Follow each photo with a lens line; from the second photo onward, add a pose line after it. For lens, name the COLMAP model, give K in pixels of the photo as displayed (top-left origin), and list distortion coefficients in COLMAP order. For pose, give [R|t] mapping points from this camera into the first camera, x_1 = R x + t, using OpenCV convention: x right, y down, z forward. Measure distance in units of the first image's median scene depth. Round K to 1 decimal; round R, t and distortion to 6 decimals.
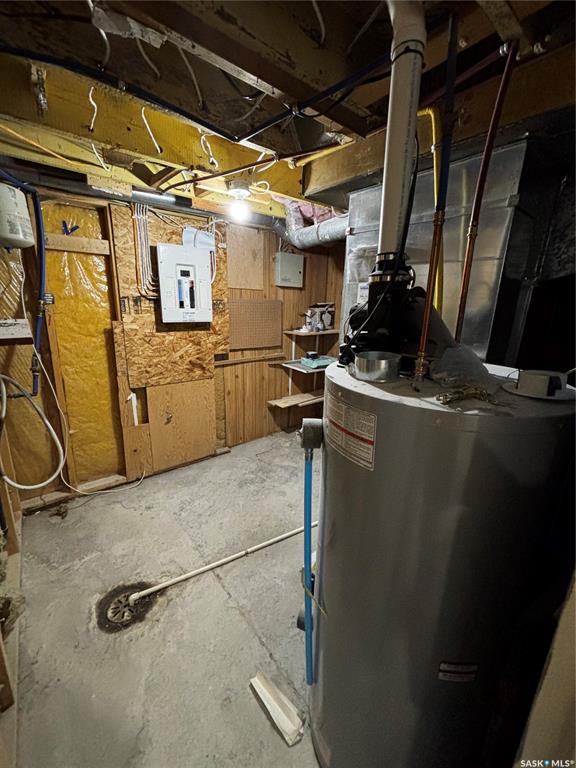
lens RADIAL K [[309.0, 0, 286.1], [0, 309.0, 379.8], [0, 0, 1]] dist [0.003288, 0.000343]
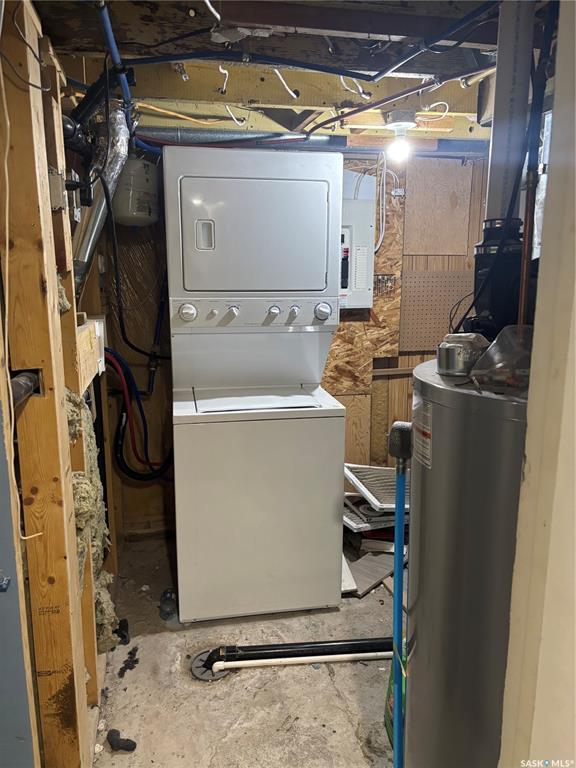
lens RADIAL K [[571.3, 0, 287.6], [0, 571.3, 384.8], [0, 0, 1]] dist [0.029131, -0.021071]
pose [[0.894939, 0.057318, -0.442492, 0.154459], [-0.082397, 0.995888, -0.037647, 0.037318], [0.438515, 0.070152, 0.895982, -0.164672]]
